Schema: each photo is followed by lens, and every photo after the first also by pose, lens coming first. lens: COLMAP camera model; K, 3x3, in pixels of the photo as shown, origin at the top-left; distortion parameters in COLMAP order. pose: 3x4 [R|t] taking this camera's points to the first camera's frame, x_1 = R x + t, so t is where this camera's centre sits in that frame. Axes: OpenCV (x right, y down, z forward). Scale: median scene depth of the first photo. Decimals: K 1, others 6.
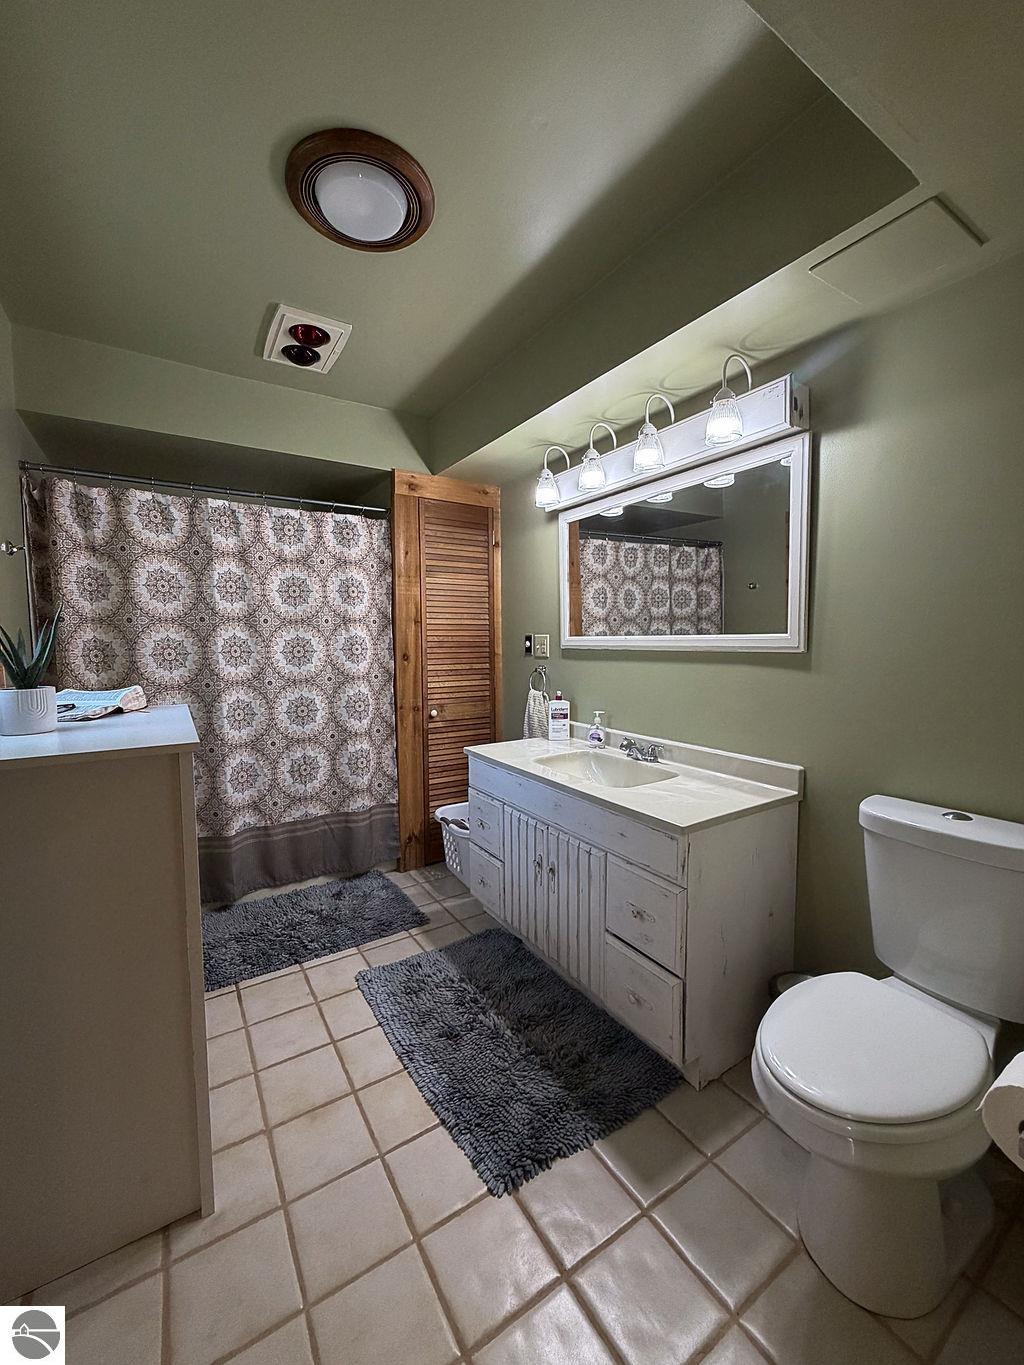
lens RADIAL K [[561.6, 0, 512.0], [0, 561.6, 682.5], [0, 0, 1]] dist [0.004088, -0.000085]
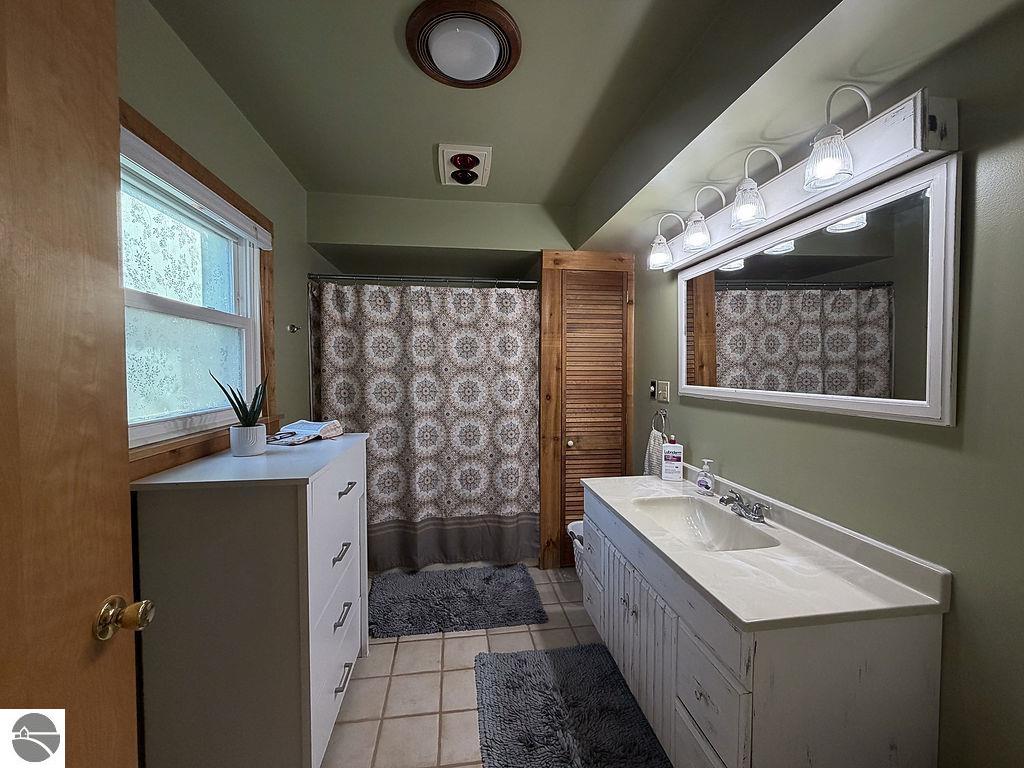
lens RADIAL K [[421.3, 0, 496.3], [0, 421.3, 387.3], [0, 0, 1]] dist [0.004088, -0.000085]
pose [[0.905270, 0.021968, -0.424269, 0.115461], [-0.036508, 0.998991, -0.026171, -0.042415], [0.423265, 0.039181, 0.905158, 0.110777]]
